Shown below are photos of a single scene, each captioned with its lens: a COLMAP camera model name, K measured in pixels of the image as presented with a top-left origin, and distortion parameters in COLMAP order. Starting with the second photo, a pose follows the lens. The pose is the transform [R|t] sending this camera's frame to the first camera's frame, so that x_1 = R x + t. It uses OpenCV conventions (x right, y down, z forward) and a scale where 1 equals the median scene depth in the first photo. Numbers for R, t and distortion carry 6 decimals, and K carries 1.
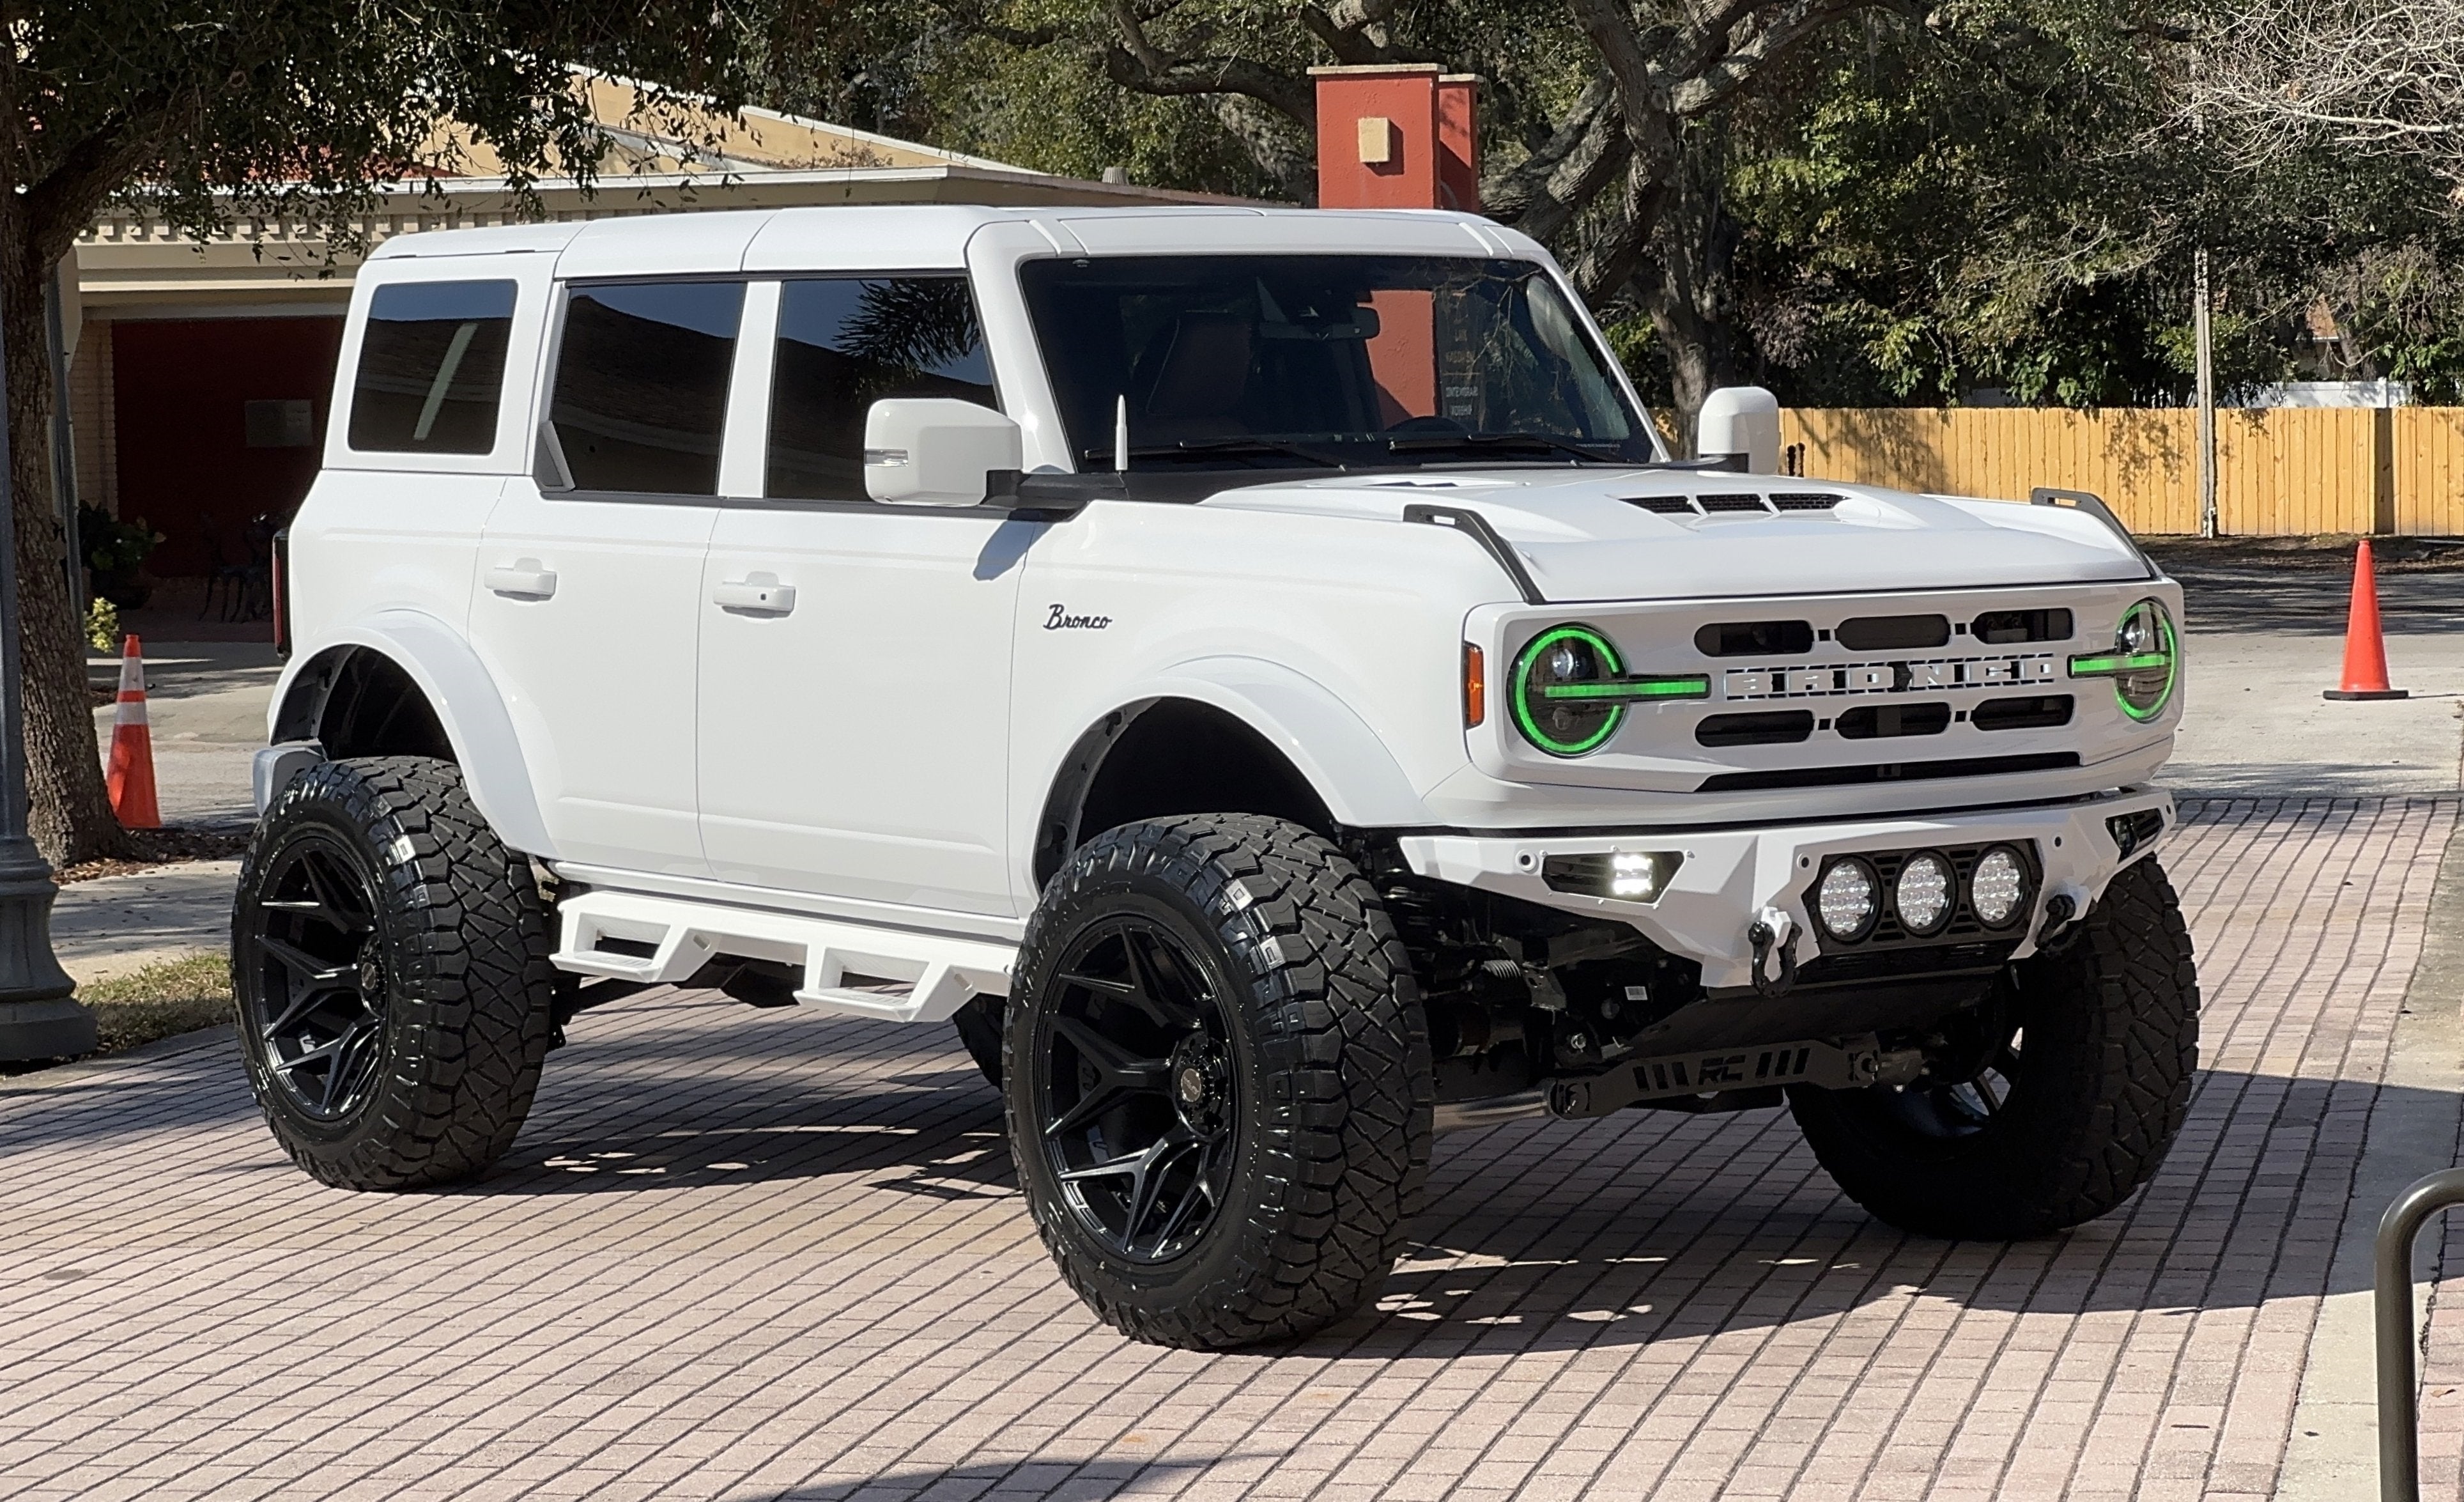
lens RADIAL K [[5624.1, 0, 1244.3], [0, 5624.1, 753.9], [0, 0, 1]] dist [0.112036, 0.000000]
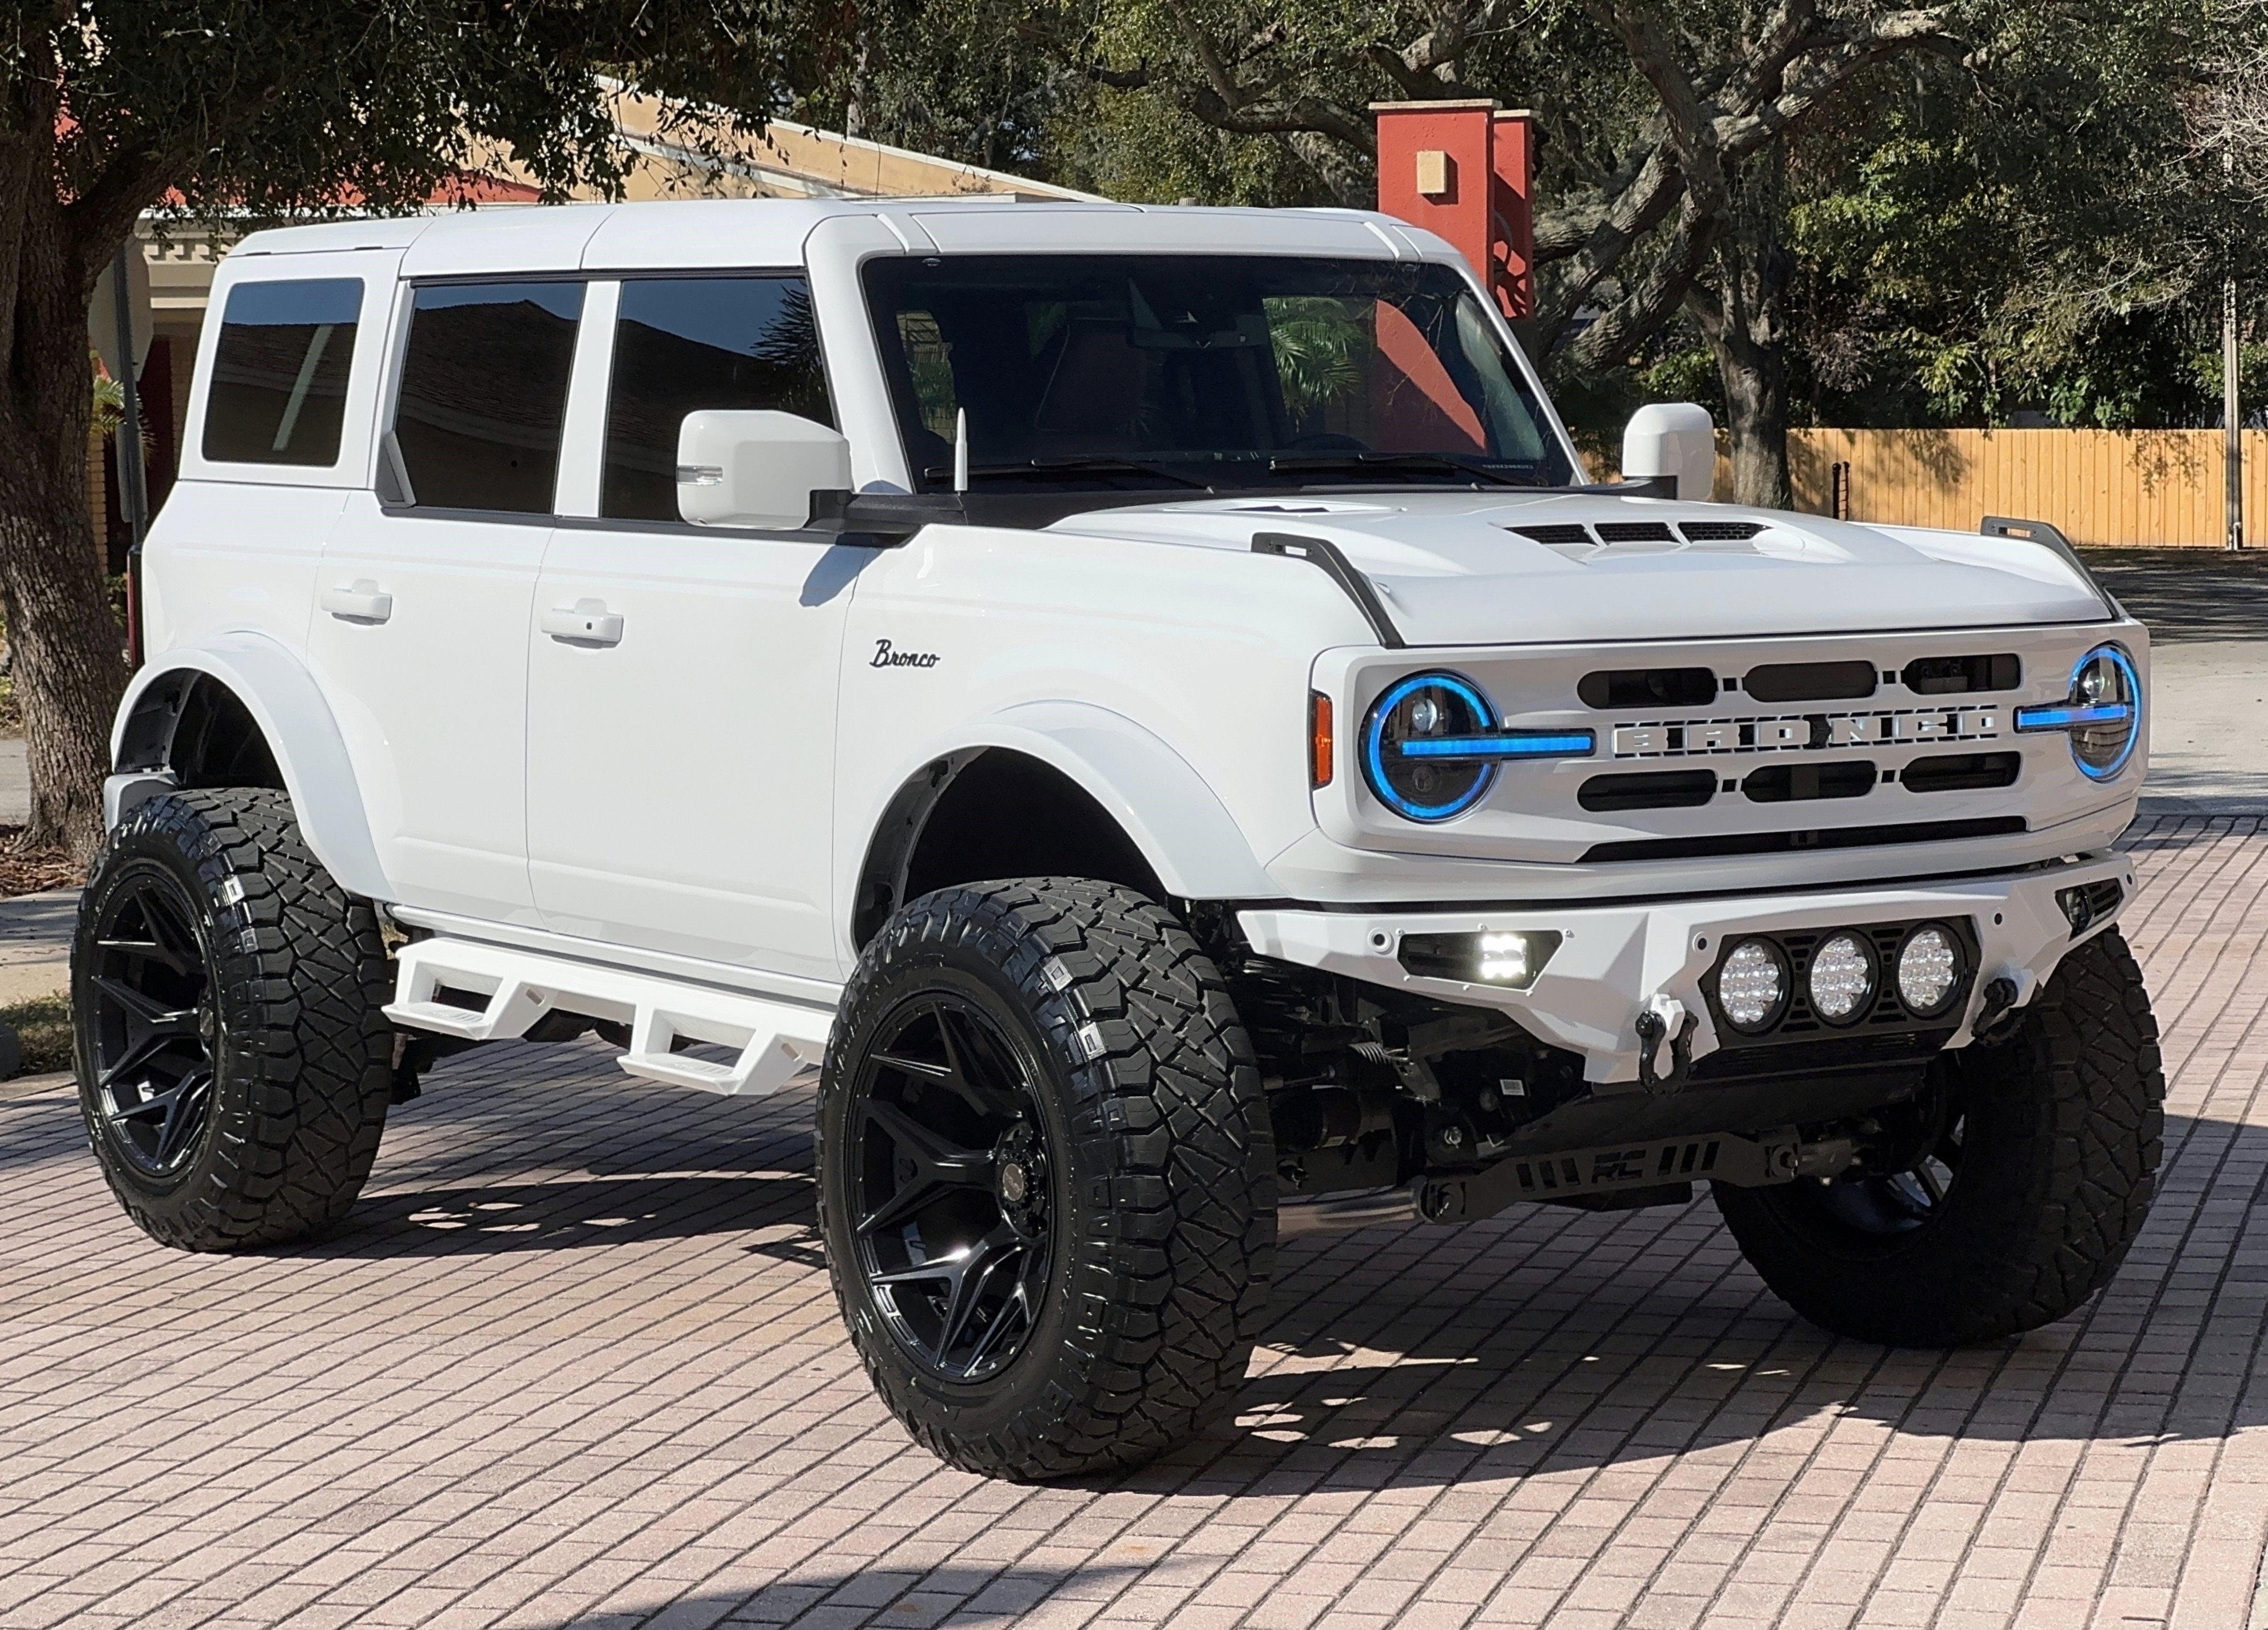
lens RADIAL K [[5088.4, 0, 1128.6], [0, 5088.4, 851.7], [0, 0, 1]] dist [0.179554, 0.000000]
pose [[0.999054, 0.010022, -0.042309, 0.040906], [-0.009087, 0.999711, 0.022235, -0.011223], [0.042520, -0.021829, 0.998857, 0.188512]]
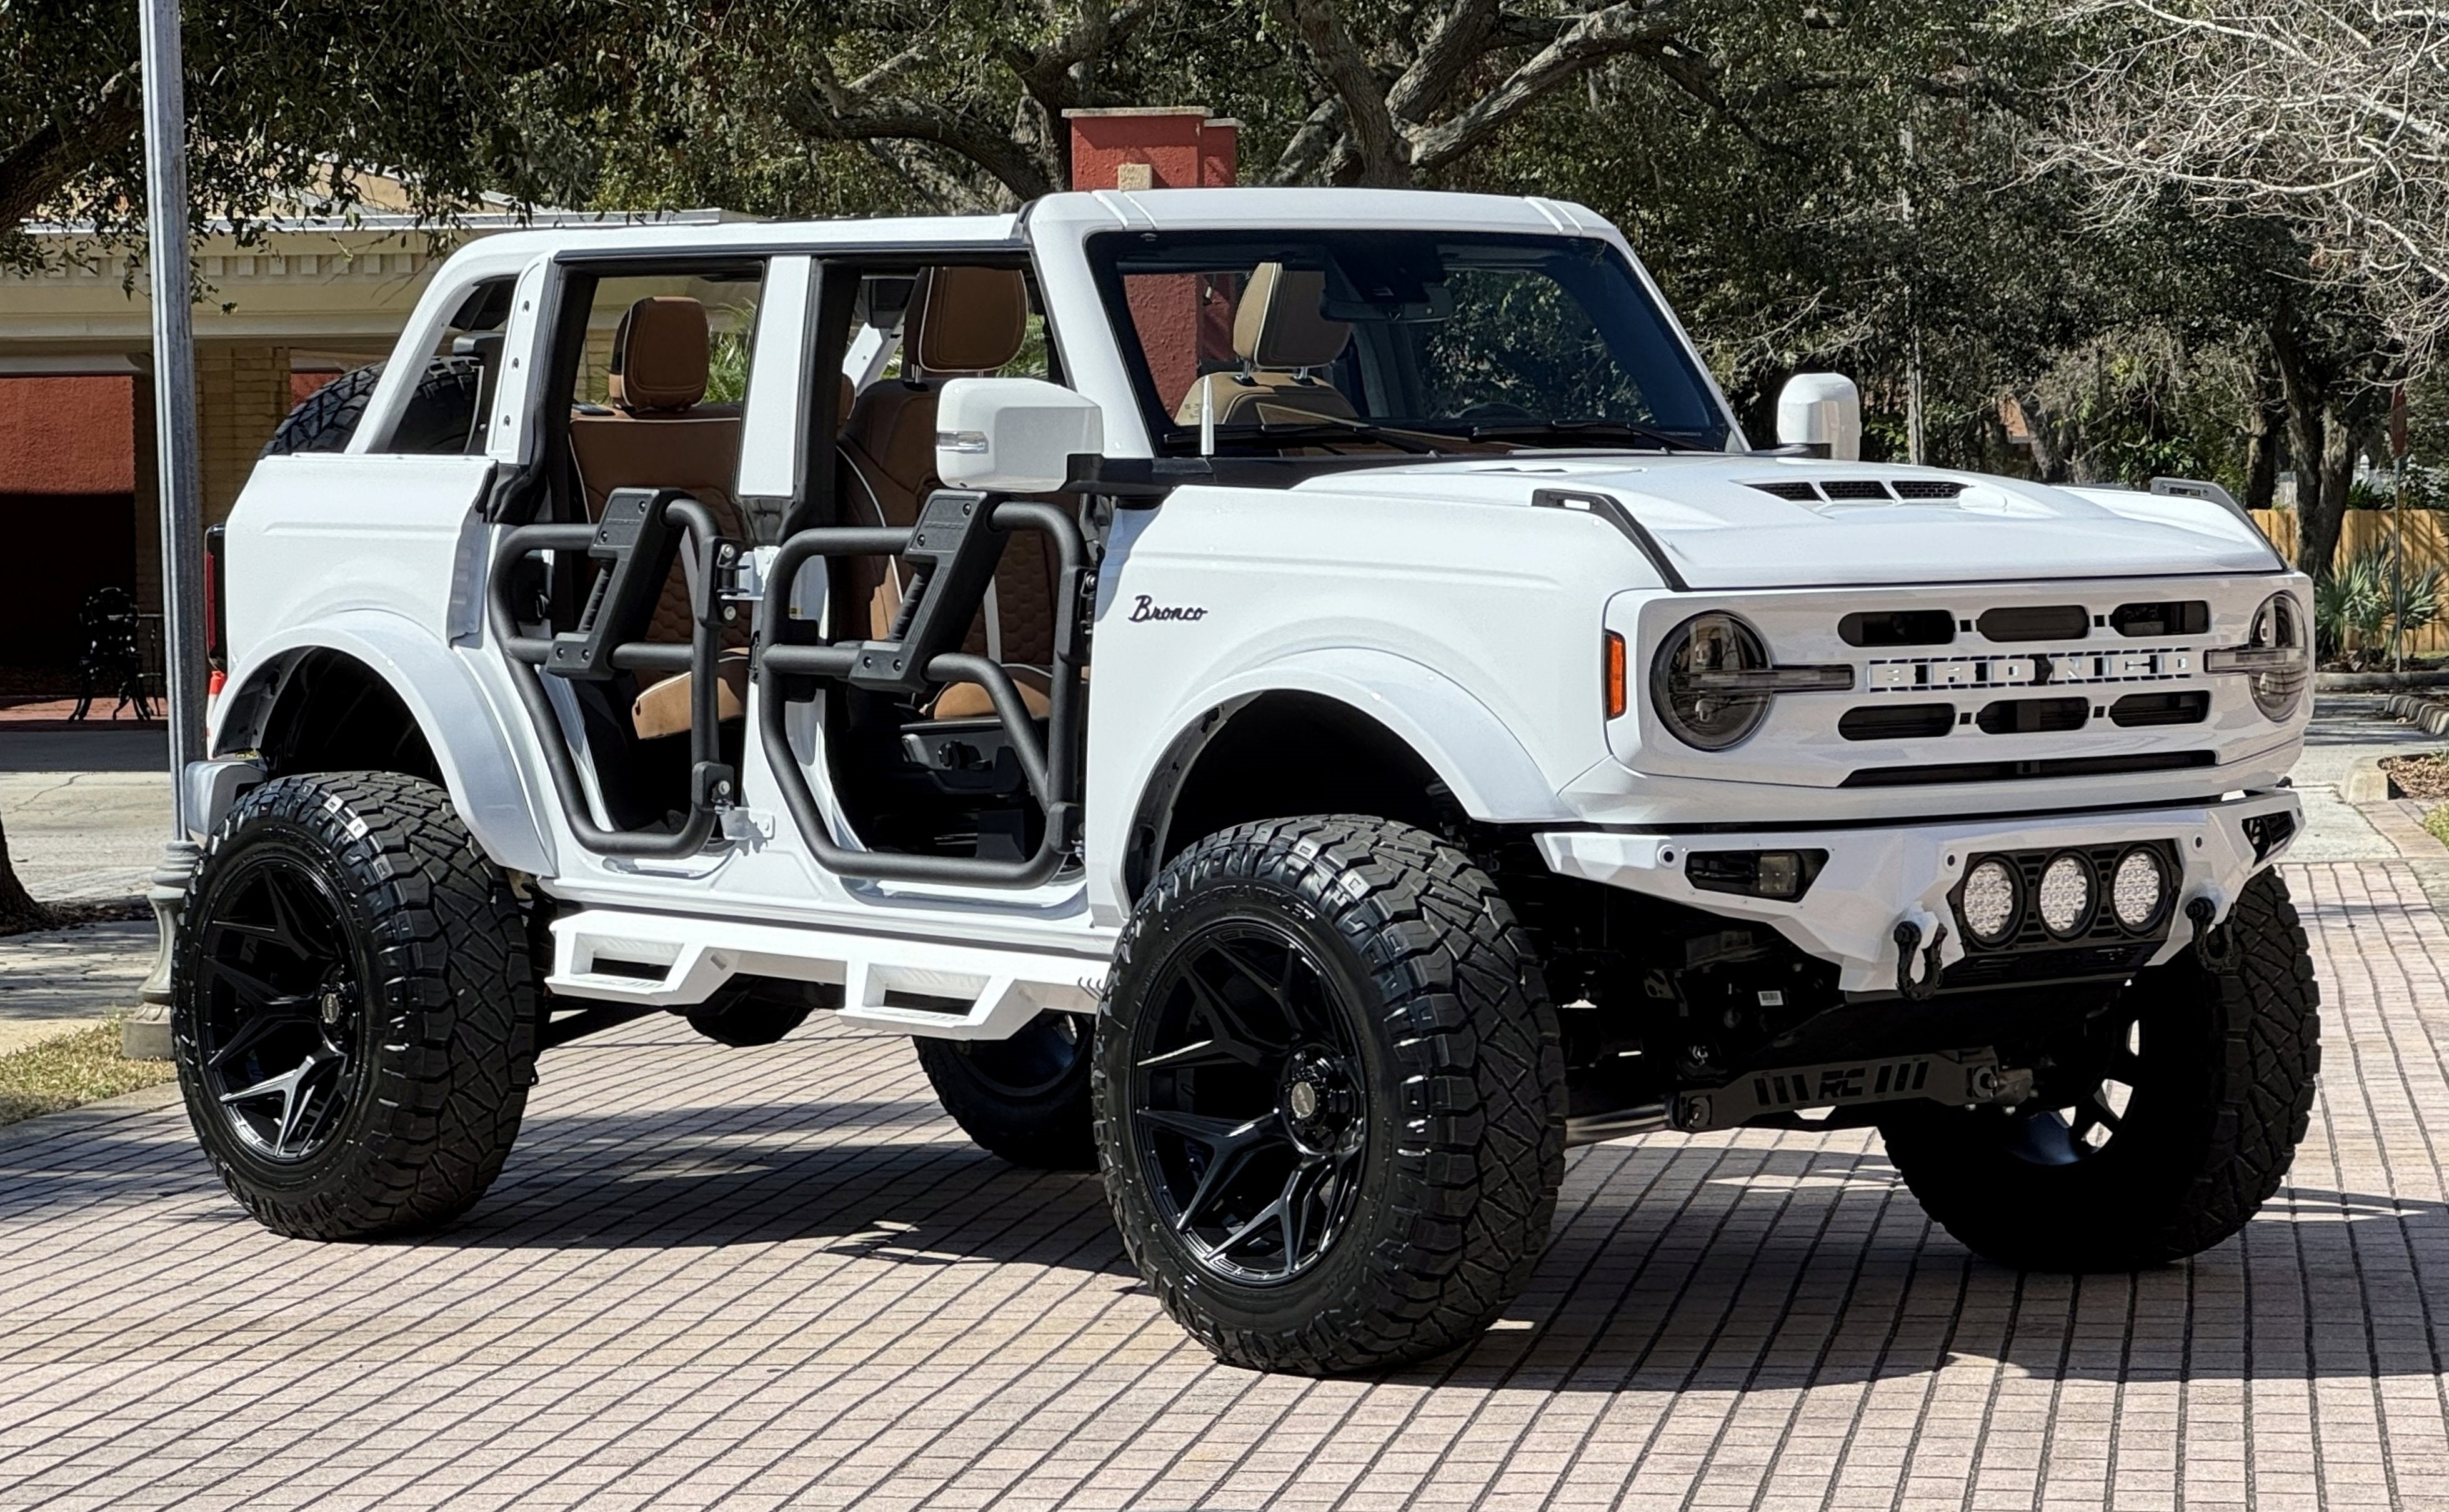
lens RADIAL K [[6706.7, 0, 1248.2], [0, 6706.7, 824.0], [0, 0, 1]] dist [-0.004918, 0.000000]
pose [[0.998612, 0.000017, 0.052677, -0.075962], [0.000083, 0.999998, -0.001904, 0.014237], [-0.052676, 0.001906, 0.998610, -0.131711]]
